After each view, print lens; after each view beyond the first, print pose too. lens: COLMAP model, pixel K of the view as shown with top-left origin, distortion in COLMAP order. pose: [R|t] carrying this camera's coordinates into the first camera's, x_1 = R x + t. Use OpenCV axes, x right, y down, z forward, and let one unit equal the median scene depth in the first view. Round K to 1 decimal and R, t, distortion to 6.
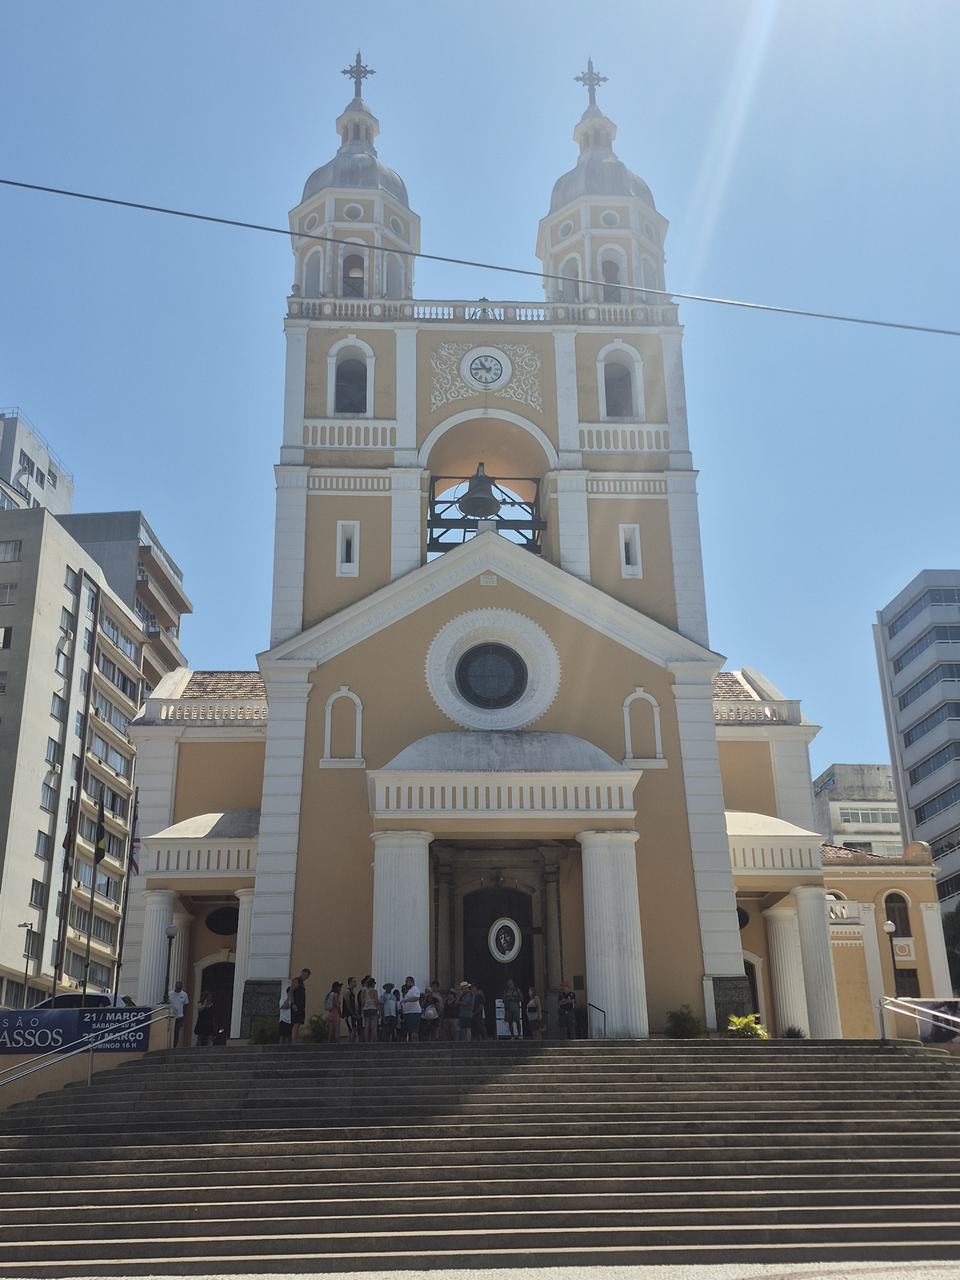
lens RADIAL K [[1383.8, 0, 480.0], [0, 1383.8, 640.0], [0, 0, 1]] dist [0.103983, -0.011812]
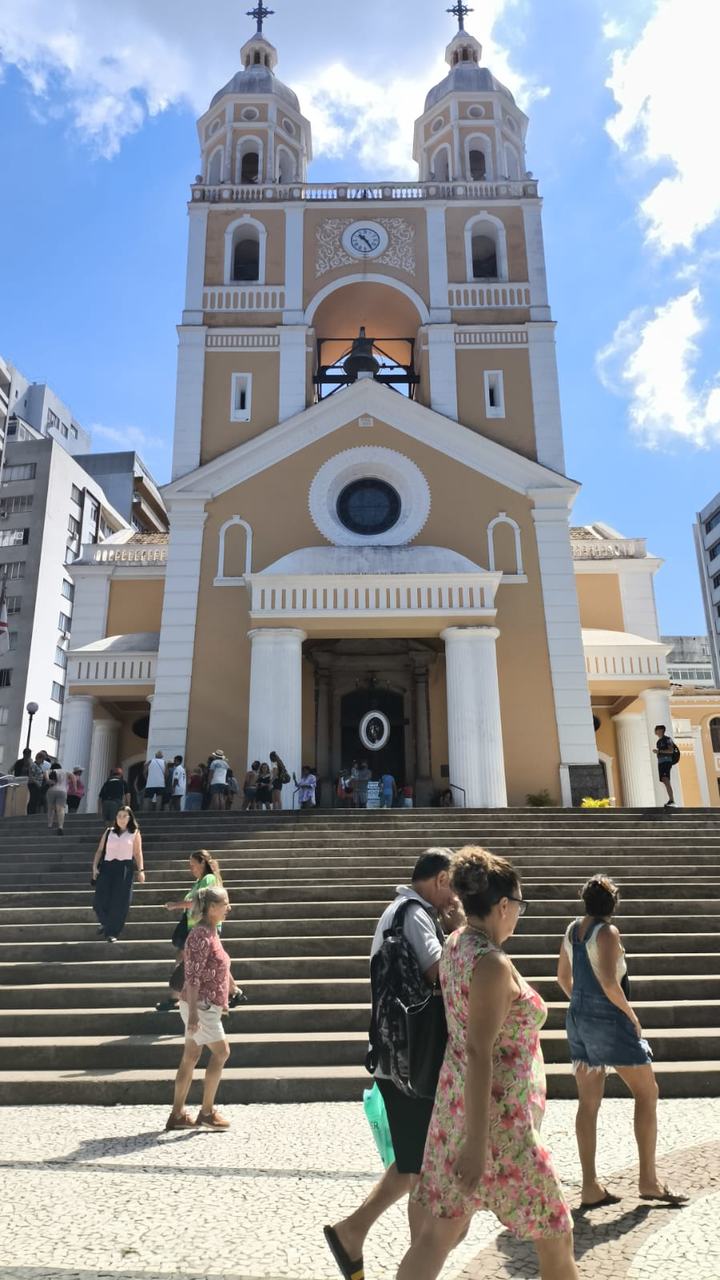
lens RADIAL K [[900.6, 0, 360.0], [0, 900.6, 640.0], [0, 0, 1]] dist [0.078858, -0.103776]
pose [[0.998247, -0.010991, -0.058162, 0.040432], [0.013918, 0.998644, 0.050161, 0.092831], [0.057531, -0.050883, 0.997046, 0.255798]]
